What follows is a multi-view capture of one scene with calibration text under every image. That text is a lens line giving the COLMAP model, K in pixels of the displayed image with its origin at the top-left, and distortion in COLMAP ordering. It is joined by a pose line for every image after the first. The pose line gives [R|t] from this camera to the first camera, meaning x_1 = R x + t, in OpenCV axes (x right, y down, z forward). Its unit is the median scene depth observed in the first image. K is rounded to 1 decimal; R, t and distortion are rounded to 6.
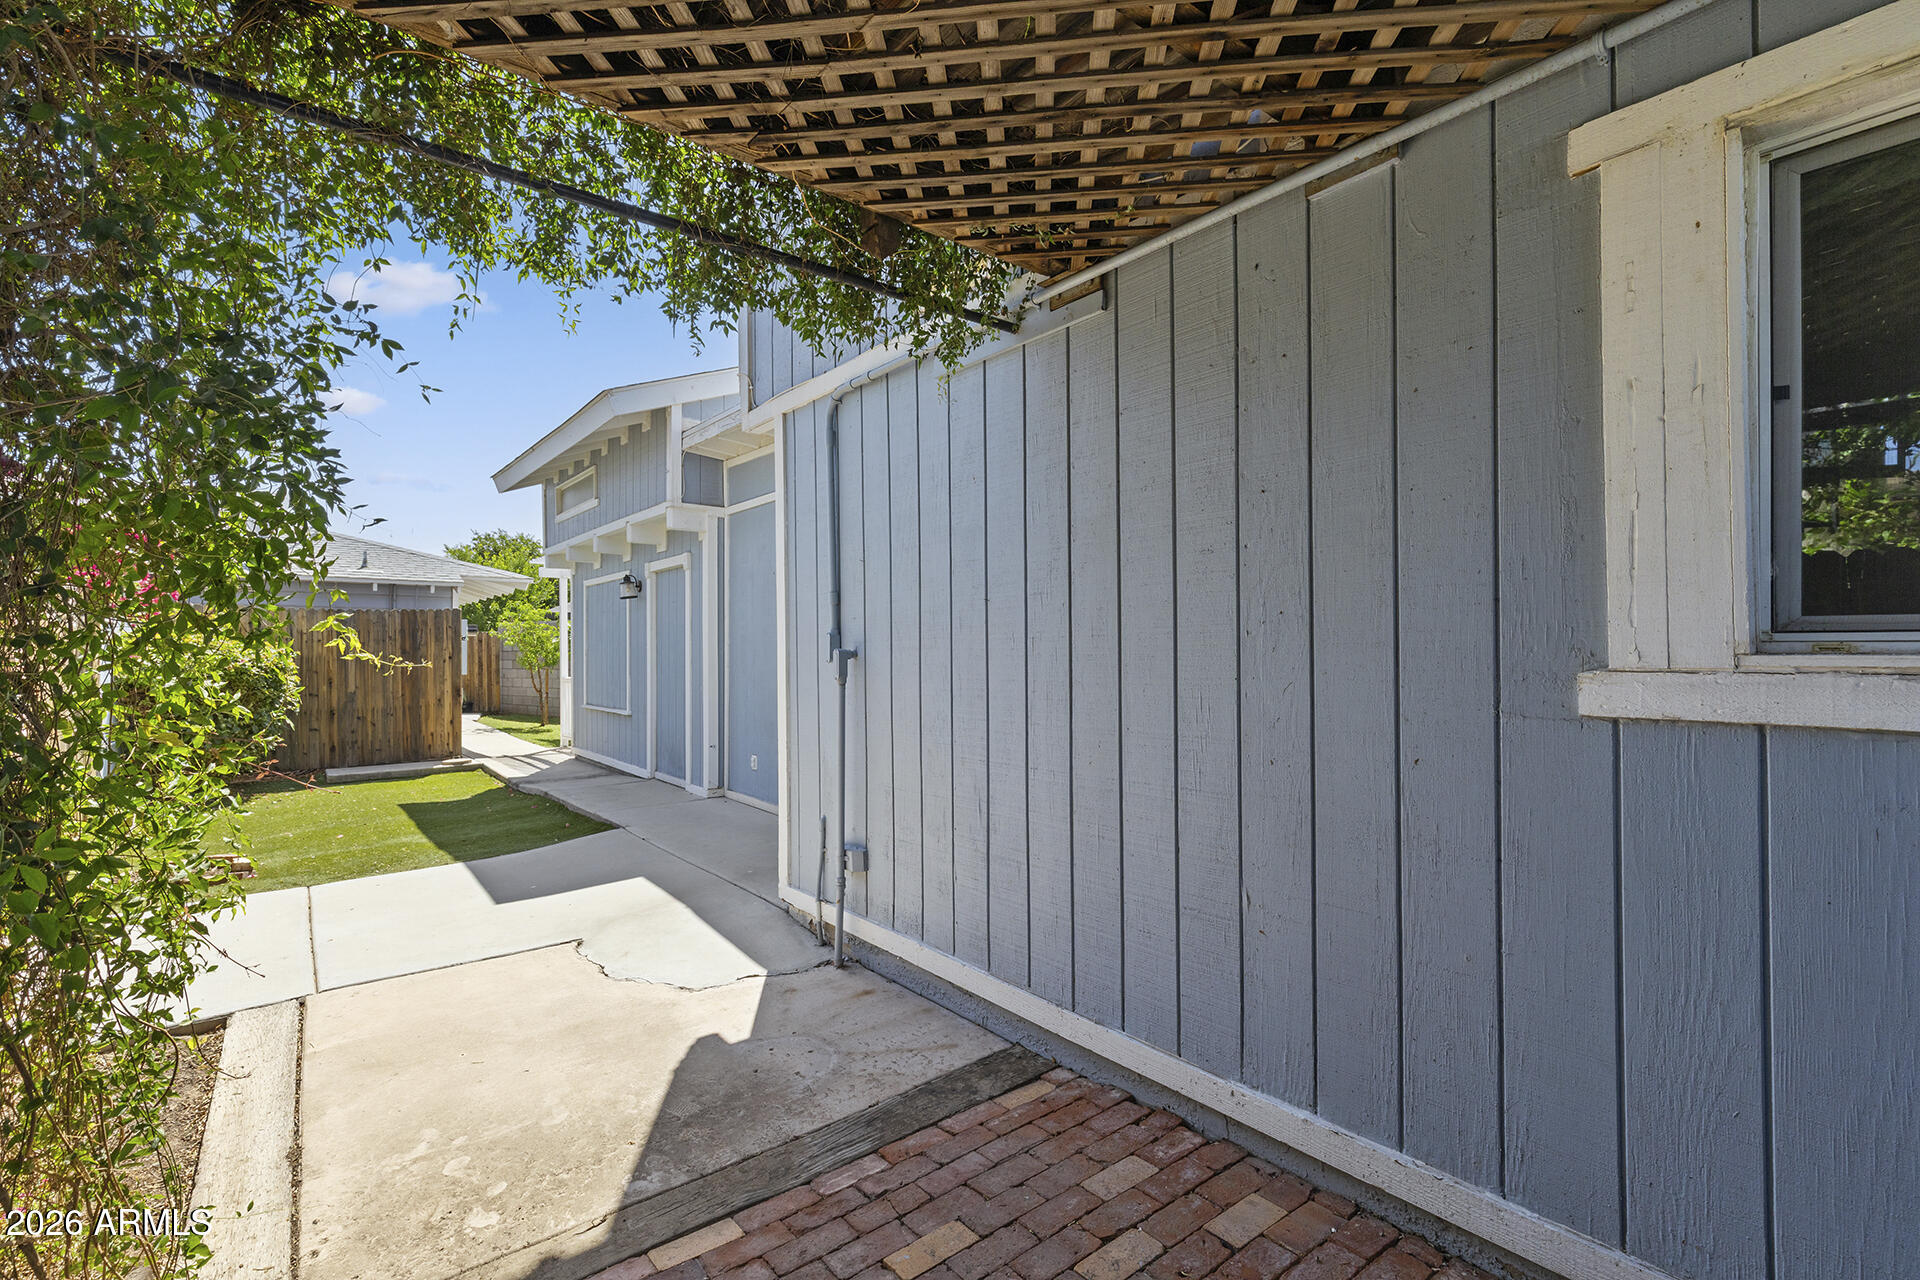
lens RADIAL K [[880.9, 0, 961.6], [0, 880.9, 640.1], [0, 0, 1]] dist [0.008022, -0.001025]
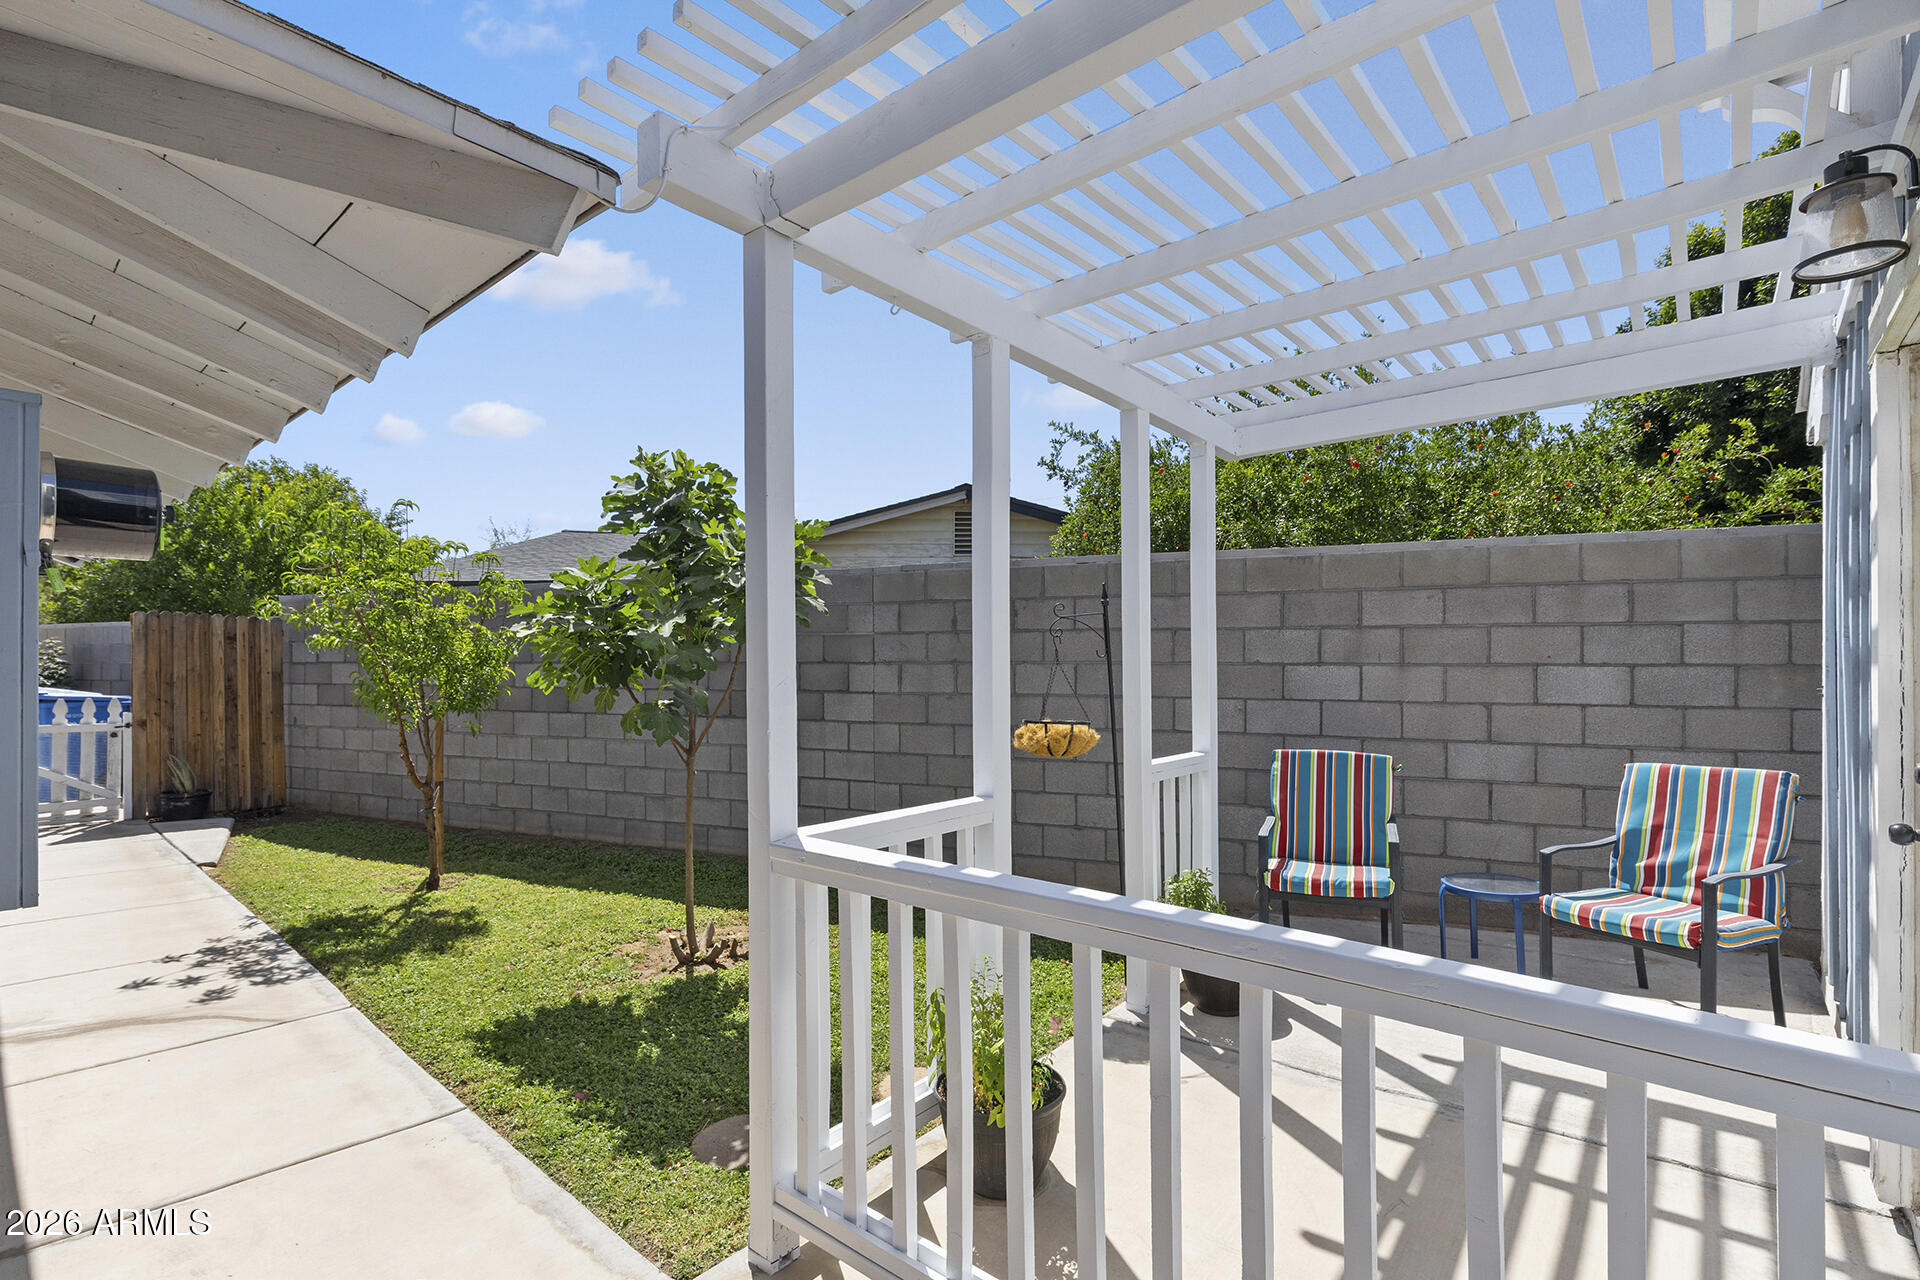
lens RADIAL K [[880.9, 0, 959.4], [0, 880.9, 654.6], [0, 0, 1]] dist [0.008022, -0.001025]
pose [[0.983177, 0.001091, 0.182650, -0.287272], [-0.001545, 0.999996, 0.002340, 0.007207], [-0.182647, -0.002582, 0.983175, 0.533561]]
